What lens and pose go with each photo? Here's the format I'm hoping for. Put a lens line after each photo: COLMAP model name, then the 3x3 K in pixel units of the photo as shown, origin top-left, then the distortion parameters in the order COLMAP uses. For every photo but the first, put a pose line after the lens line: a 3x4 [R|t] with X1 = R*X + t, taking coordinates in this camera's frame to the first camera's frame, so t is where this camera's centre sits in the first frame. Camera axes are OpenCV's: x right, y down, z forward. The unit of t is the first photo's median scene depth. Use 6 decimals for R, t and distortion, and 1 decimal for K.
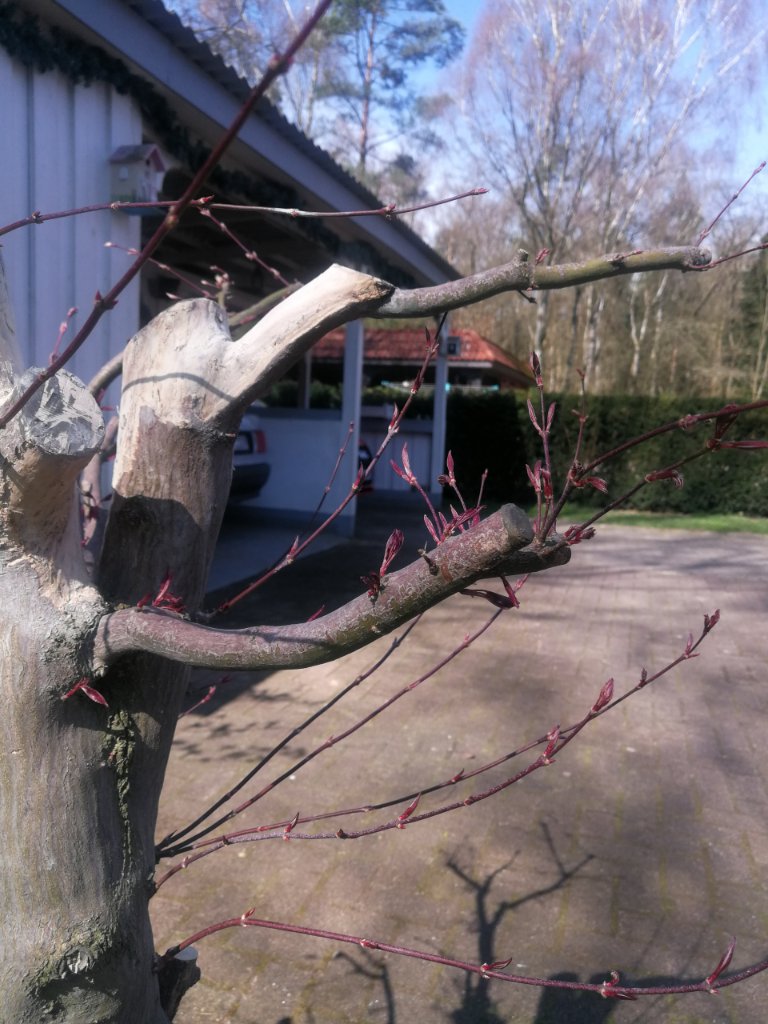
lens RADIAL K [[834.8, 0, 386.7], [0, 834.8, 515.9], [0, 0, 1]] dist [-0.007510, 0.033336]
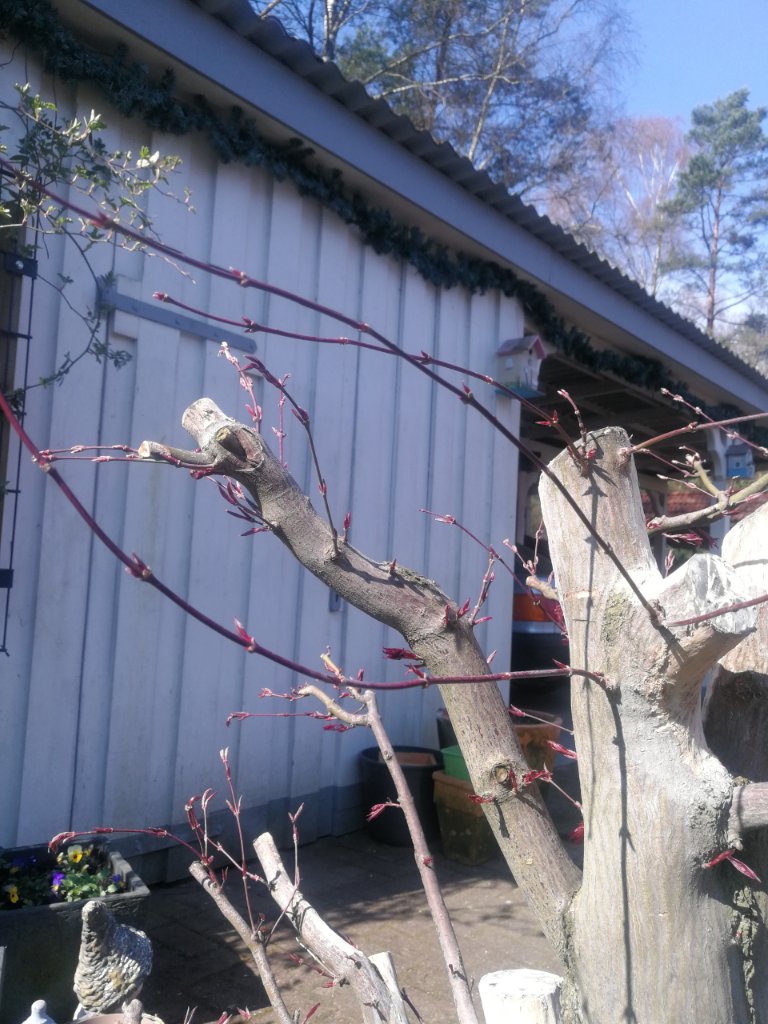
lens RADIAL K [[834.8, 0, 386.7], [0, 834.8, 515.9], [0, 0, 1]] dist [-0.007510, 0.033336]
pose [[0.921423, -0.024145, -0.387811, -0.147915], [-0.051899, 0.981477, -0.184416, 0.000663], [0.385080, 0.190052, 0.903102, -0.079065]]
